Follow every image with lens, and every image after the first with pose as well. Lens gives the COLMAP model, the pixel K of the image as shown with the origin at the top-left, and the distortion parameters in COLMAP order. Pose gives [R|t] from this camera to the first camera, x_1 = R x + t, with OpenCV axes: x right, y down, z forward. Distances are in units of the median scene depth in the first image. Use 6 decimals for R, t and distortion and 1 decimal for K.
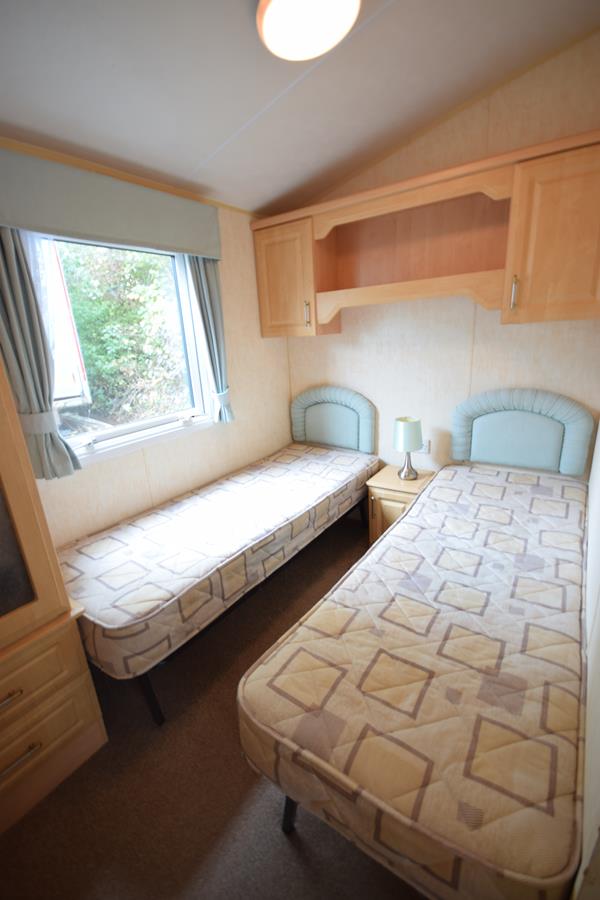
lens RADIAL K [[393.7, 0, 298.5], [0, 393.7, 454.9], [0, 0, 1]] dist [0.000719, -0.005756]
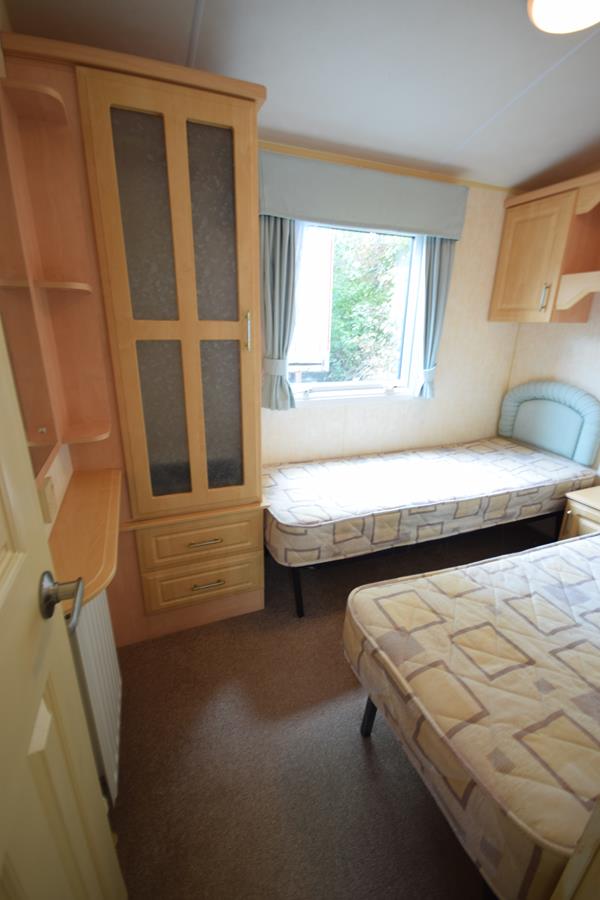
lens RADIAL K [[393.7, 0, 298.9], [0, 393.7, 455.6], [0, 0, 1]] dist [0.000719, -0.005756]
pose [[0.834011, 0.244314, -0.494708, 0.130476], [-0.226215, 0.969208, 0.097280, 0.056192], [0.503242, 0.030778, 0.863597, -0.098577]]
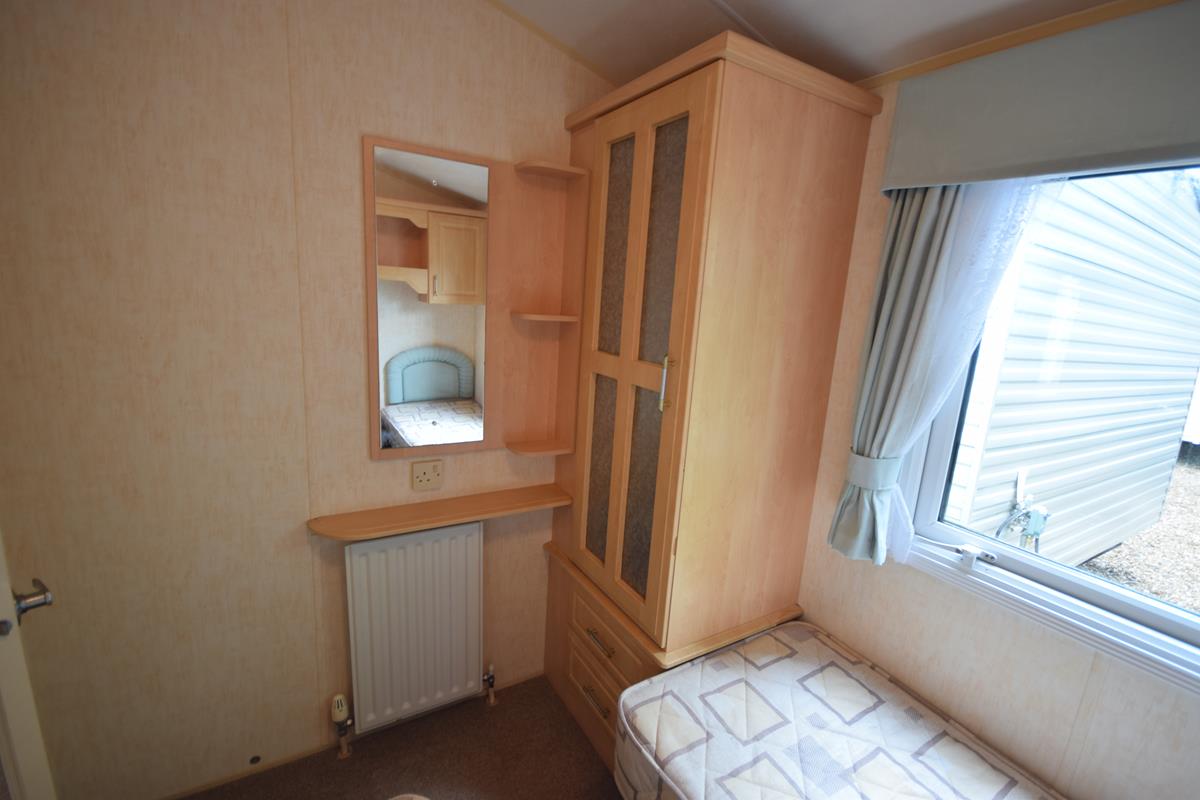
lens RADIAL K [[524.9, 0, 605.9], [0, 524.9, 401.5], [0, 0, 1]] dist [0.000719, -0.005756]
pose [[-0.417561, 0.214797, -0.882896, 0.261216], [-0.309608, 0.879880, 0.360491, -0.333707], [0.854275, 0.423879, -0.300901, 0.769173]]
